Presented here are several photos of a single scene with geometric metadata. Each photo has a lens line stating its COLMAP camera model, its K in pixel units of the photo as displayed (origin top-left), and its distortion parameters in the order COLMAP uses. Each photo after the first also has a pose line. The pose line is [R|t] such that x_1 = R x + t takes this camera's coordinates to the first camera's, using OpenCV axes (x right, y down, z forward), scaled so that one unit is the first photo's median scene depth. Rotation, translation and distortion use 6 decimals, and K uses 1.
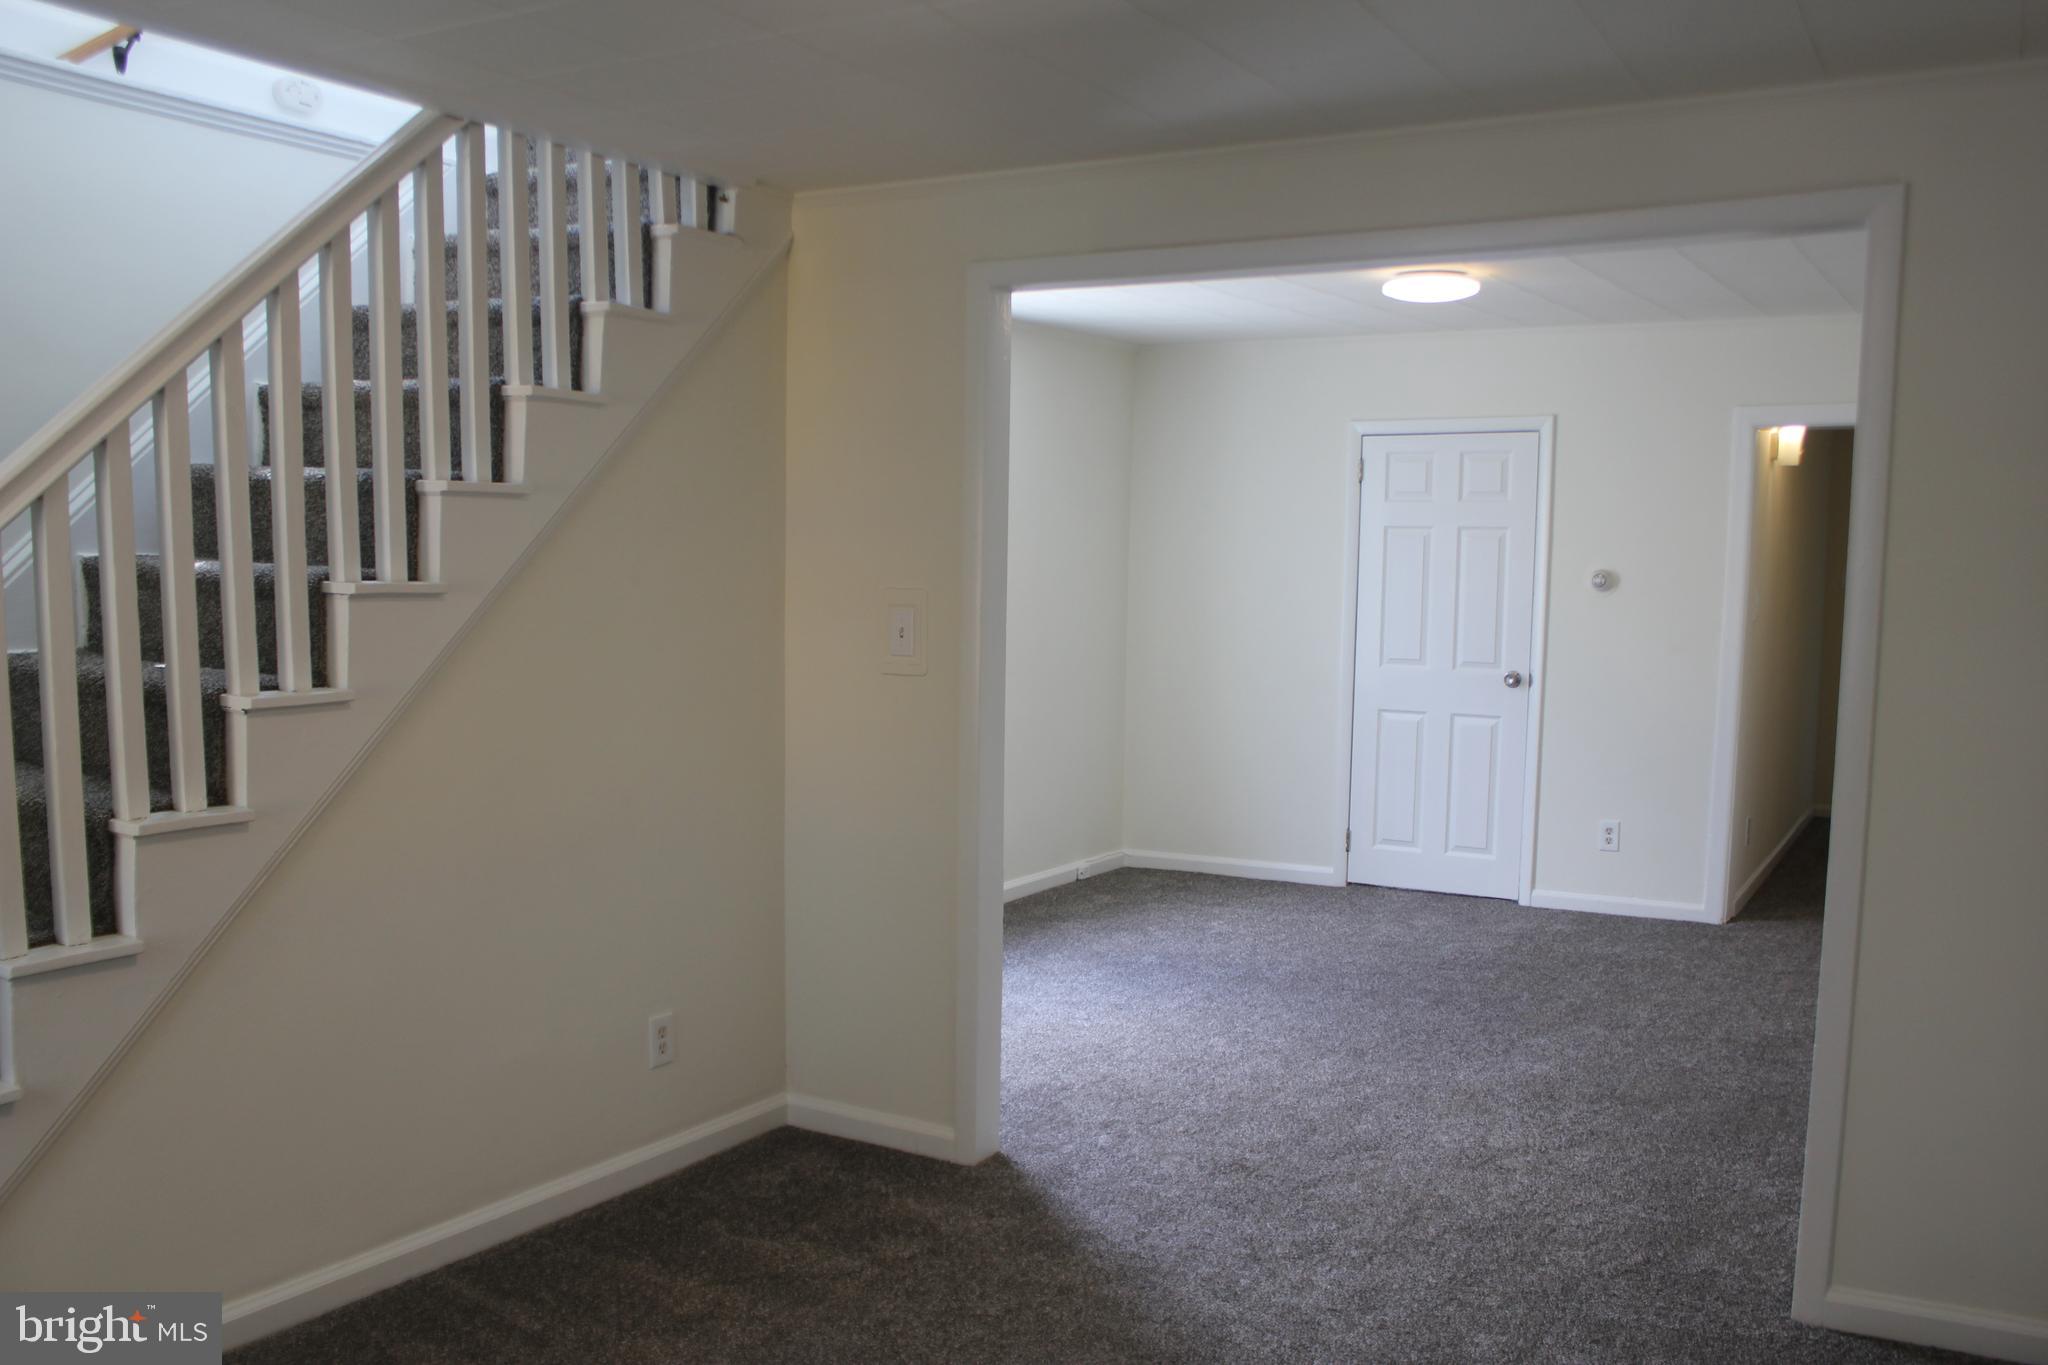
lens RADIAL K [[1731.9, 0, 1019.7], [0, 1731.9, 740.9], [0, 0, 1]] dist [-0.165099, 0.140861]
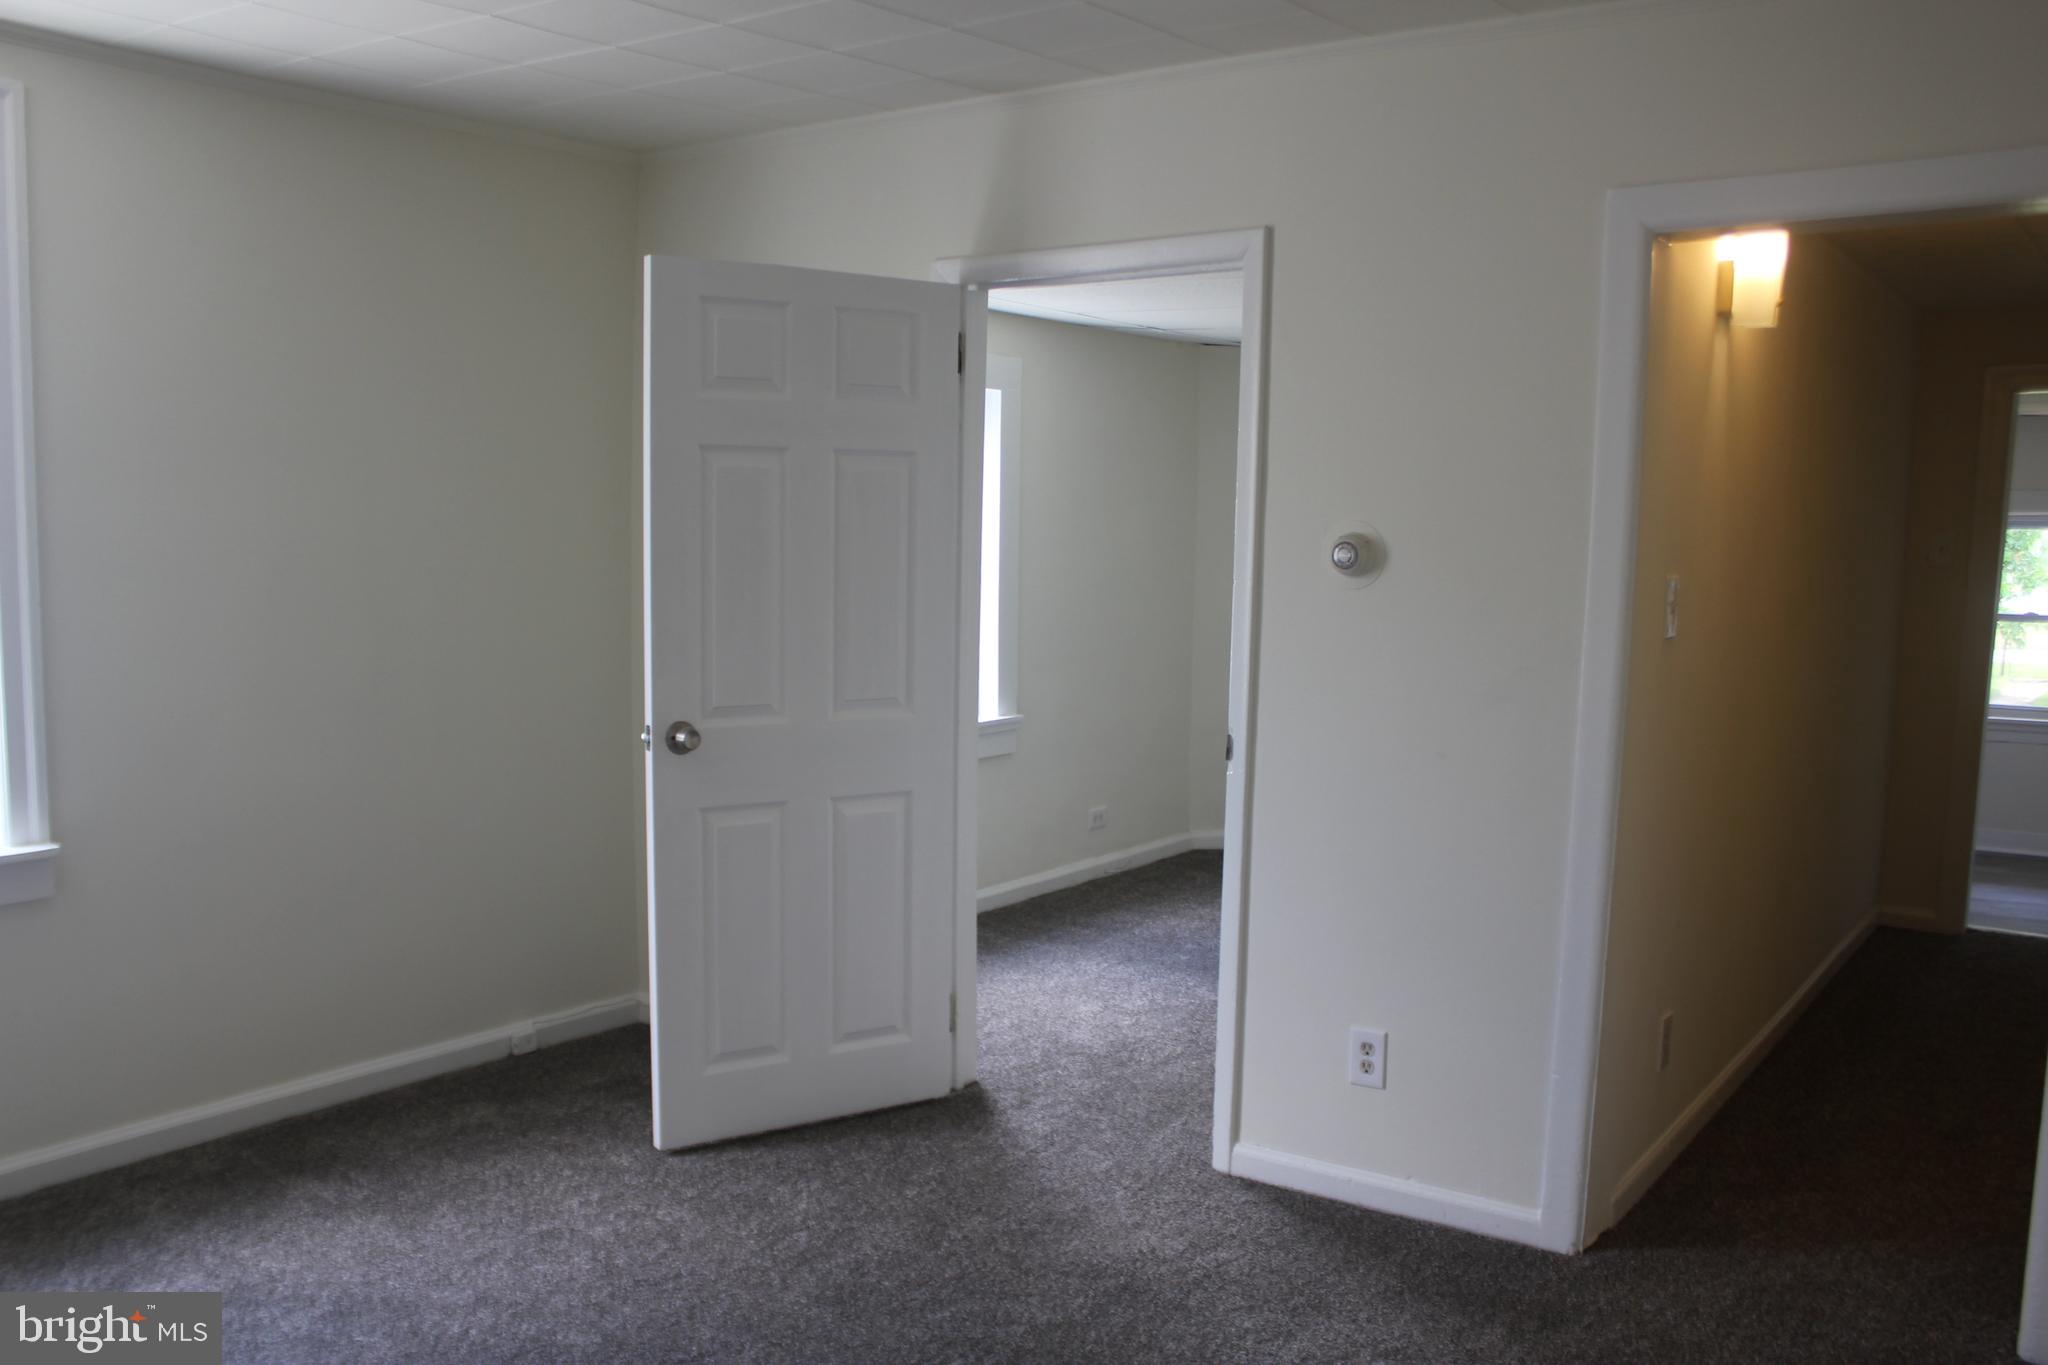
lens RADIAL K [[1700.6, 0, 1031.8], [0, 1700.6, 716.8], [0, 0, 1]] dist [-0.158752, 0.137067]
pose [[0.995830, 0.013950, -0.090155, 0.294174], [-0.012711, 0.999817, 0.014309, -0.052689], [0.090339, -0.013104, 0.995825, 0.497726]]
